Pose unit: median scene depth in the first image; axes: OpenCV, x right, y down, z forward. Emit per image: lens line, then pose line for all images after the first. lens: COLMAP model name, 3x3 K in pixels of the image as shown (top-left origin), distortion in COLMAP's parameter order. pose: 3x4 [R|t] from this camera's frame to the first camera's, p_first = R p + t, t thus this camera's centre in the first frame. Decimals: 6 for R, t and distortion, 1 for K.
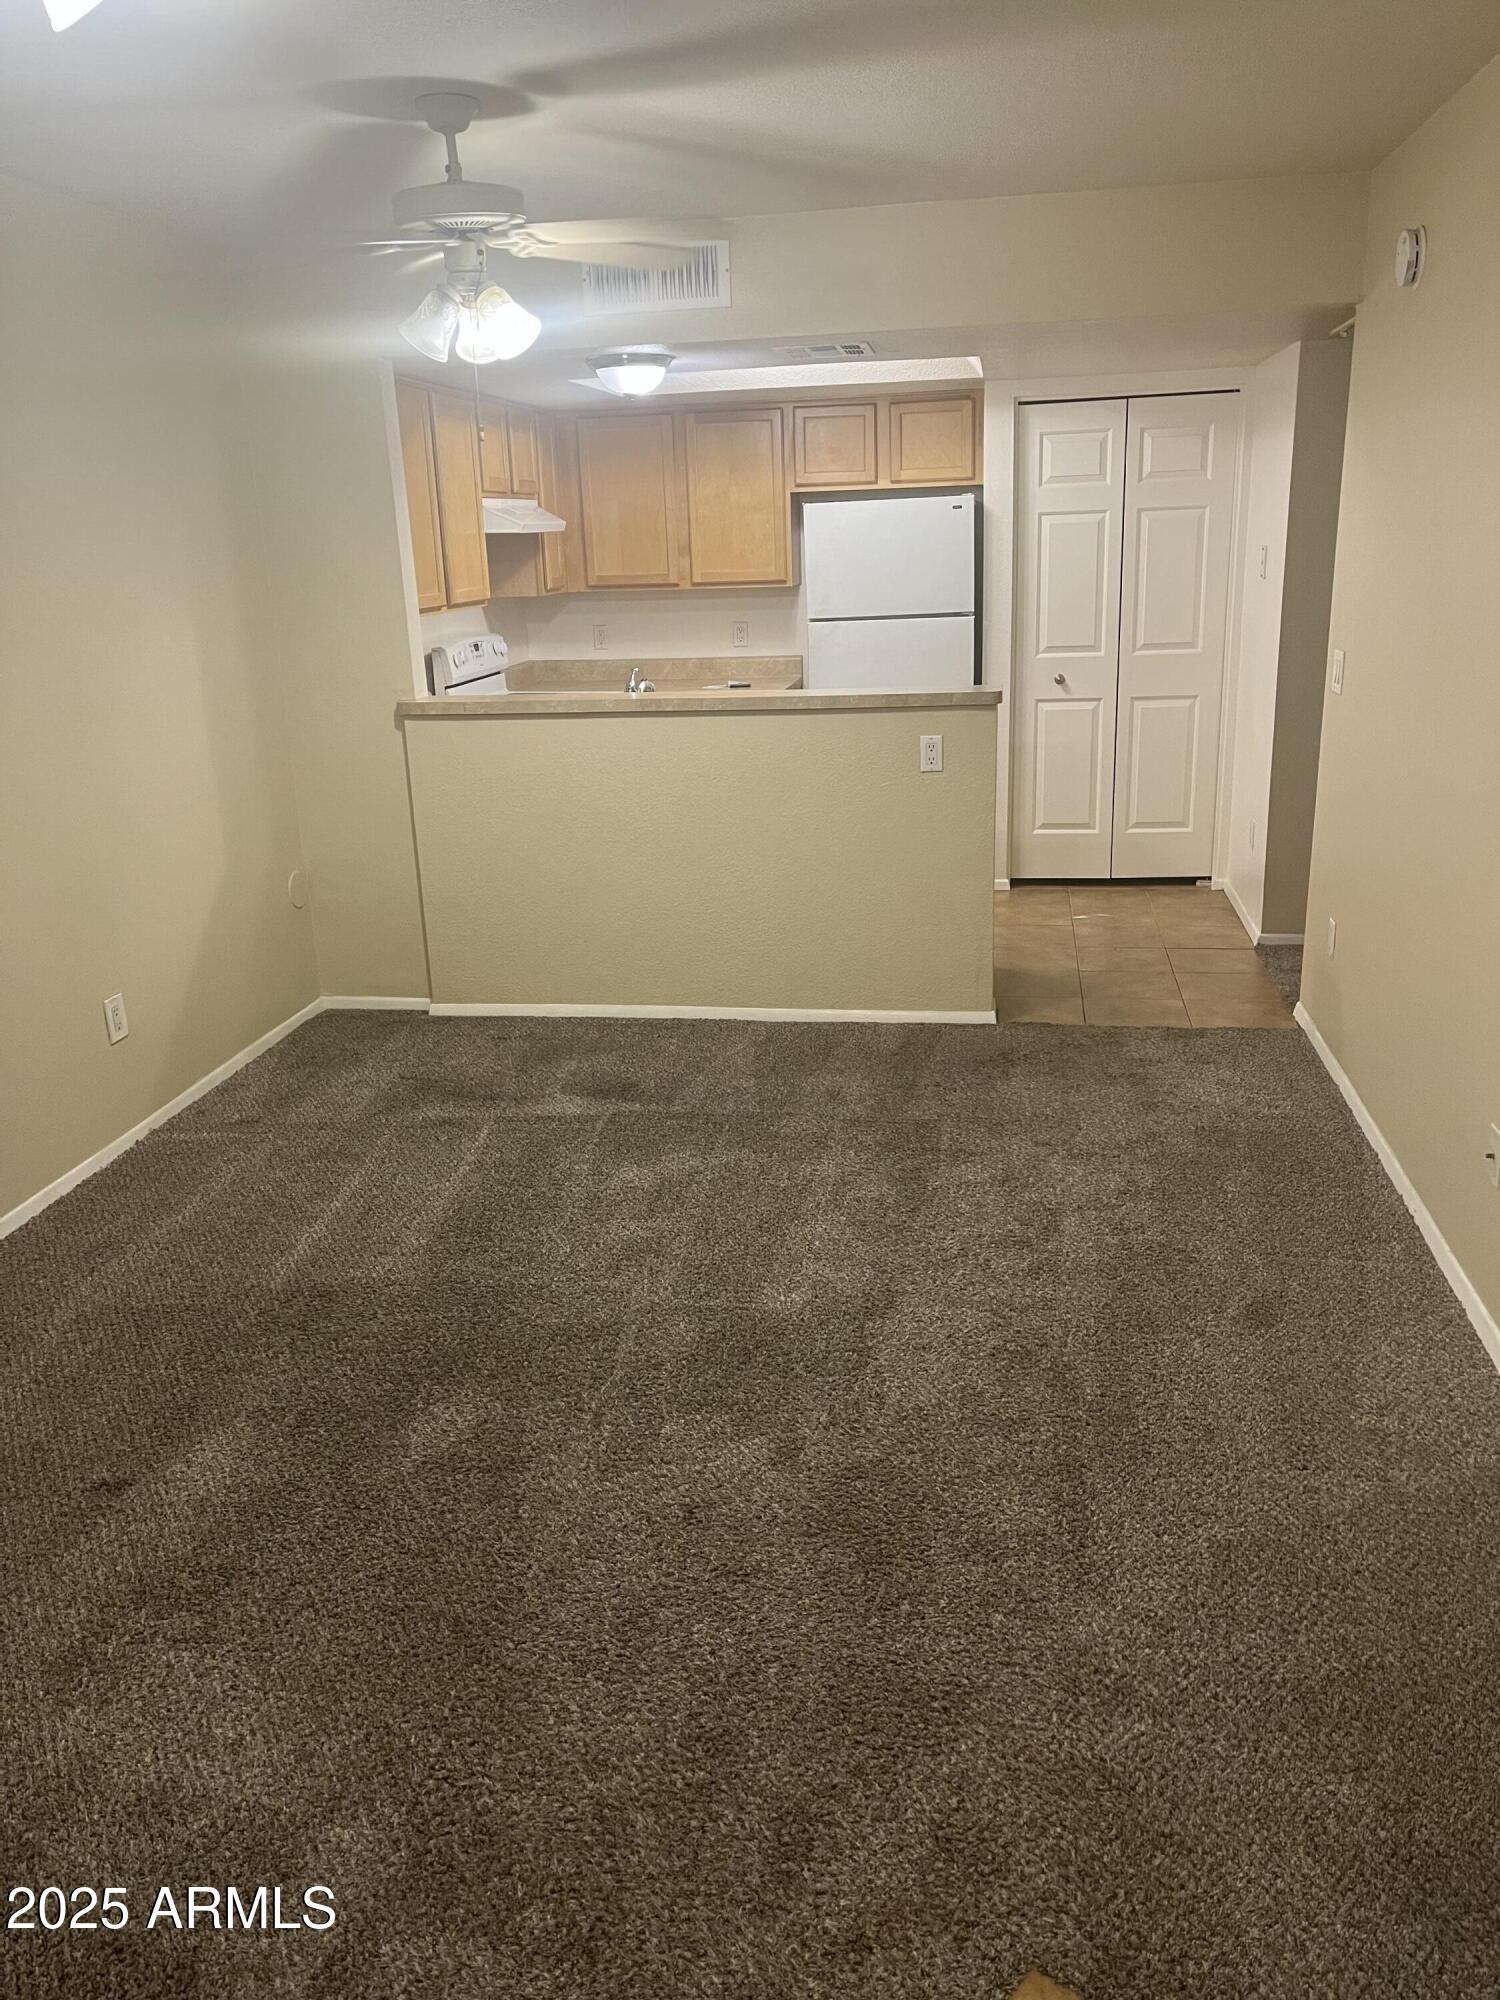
lens RADIAL K [[1539.0, 0, 750.0], [0, 1539.0, 1000.0], [0, 0, 1]] dist [0.050128, -0.056586]
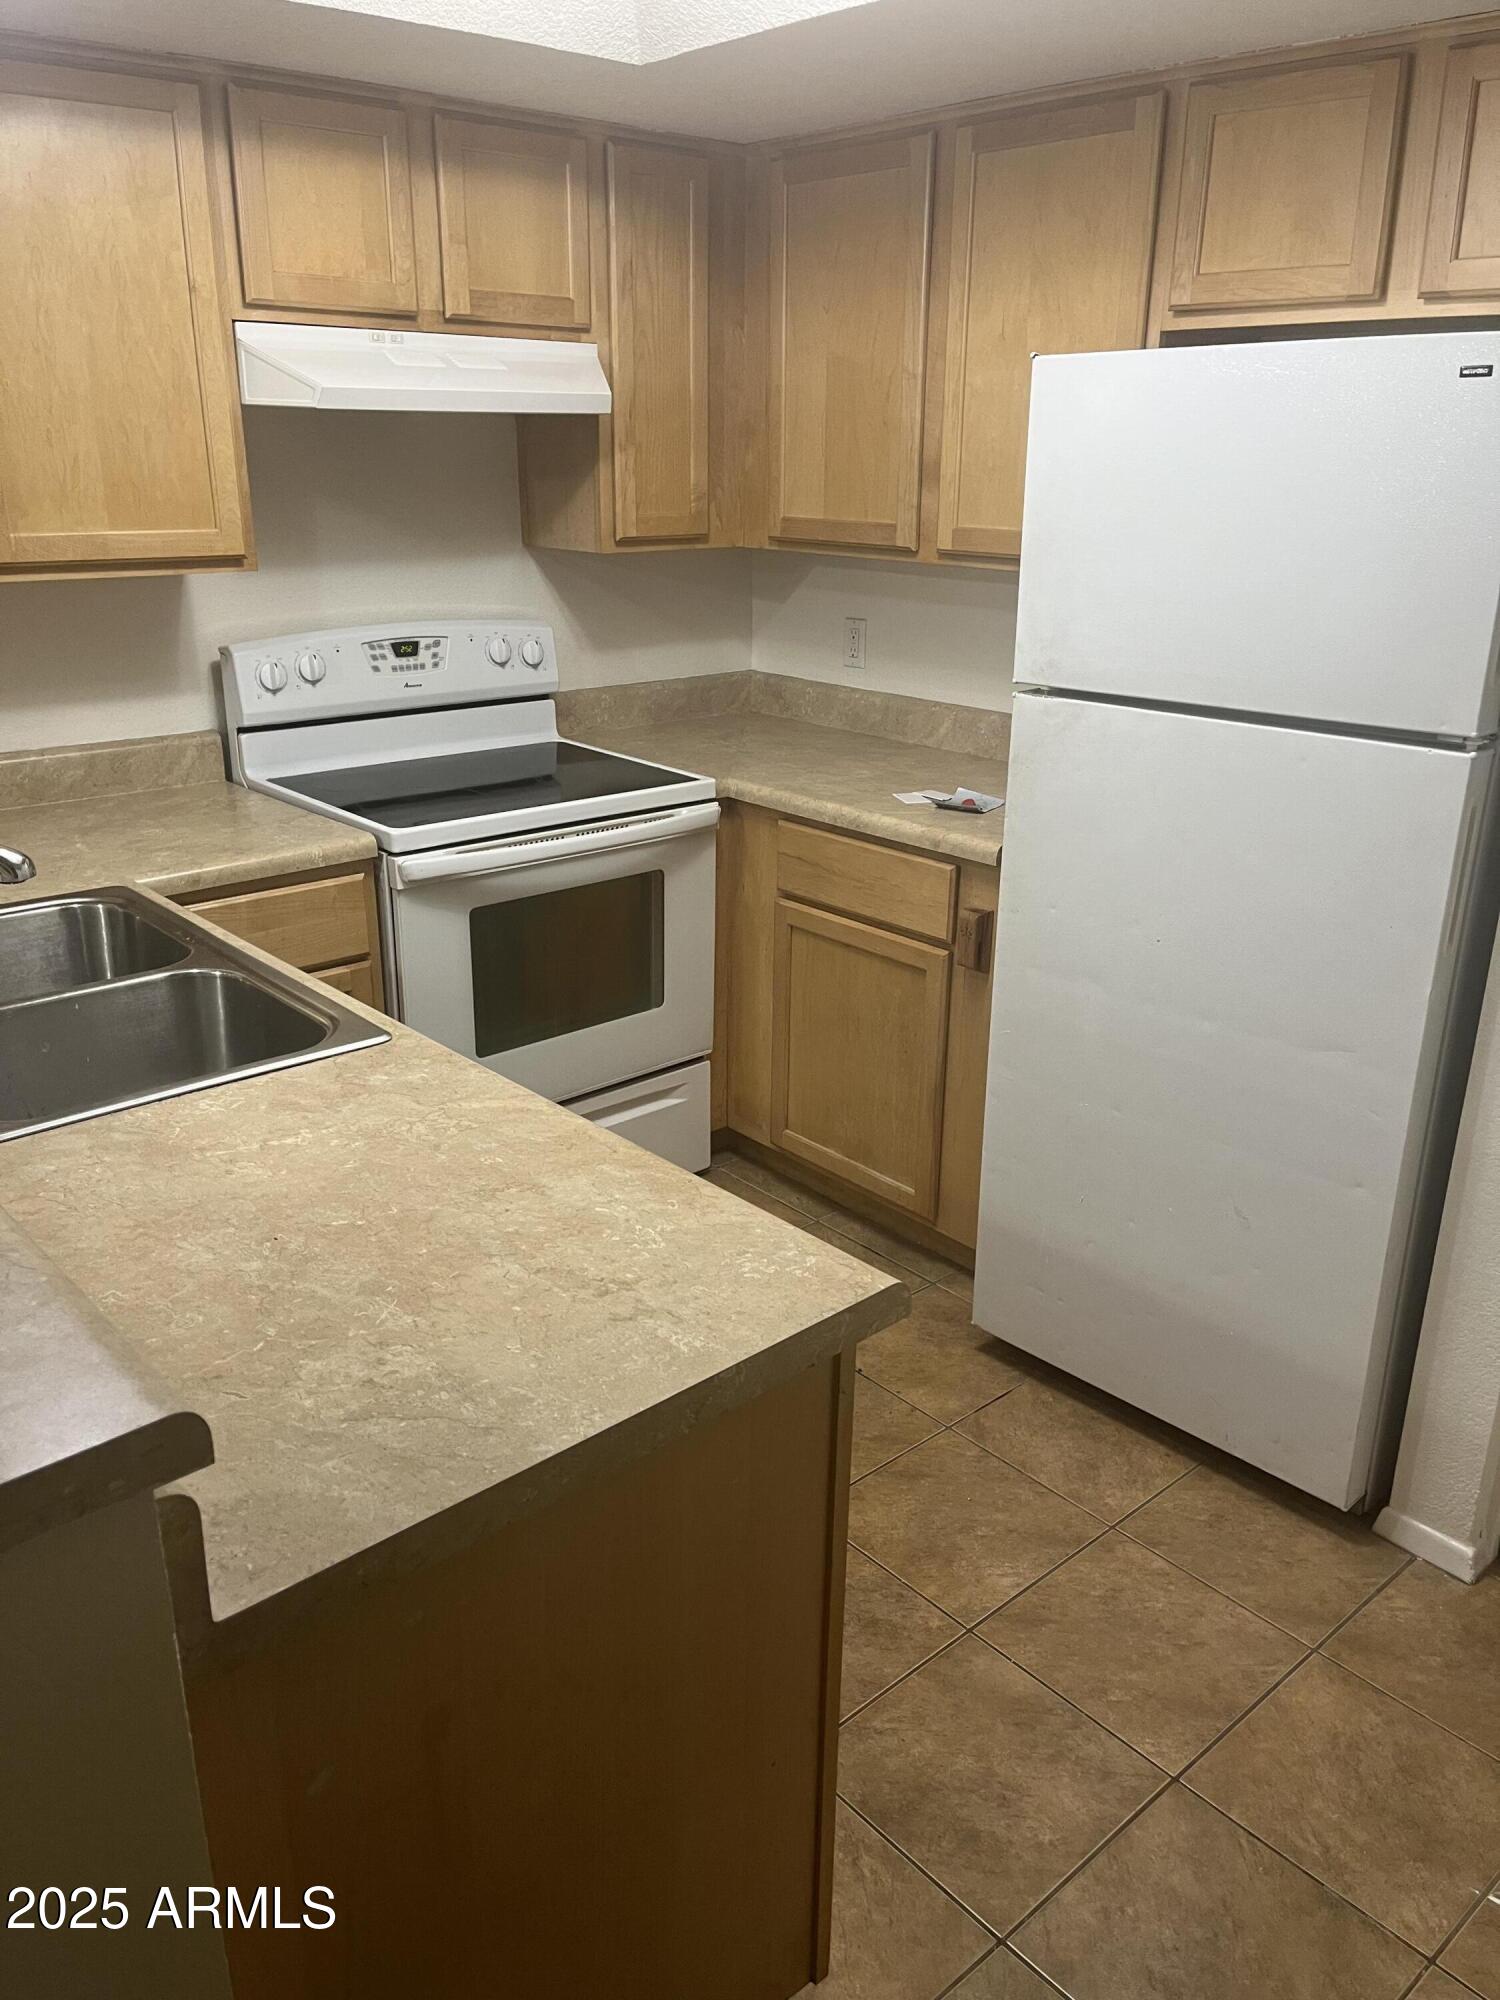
lens RADIAL K [[1539.0, 0, 750.0], [0, 1539.0, 1000.0], [0, 0, 1]] dist [0.050128, -0.056586]
pose [[0.779017, 0.255141, -0.572743, 0.200647], [-0.219972, 0.966615, 0.131404, -0.197303], [0.587149, 0.023621, 0.809134, 0.634979]]
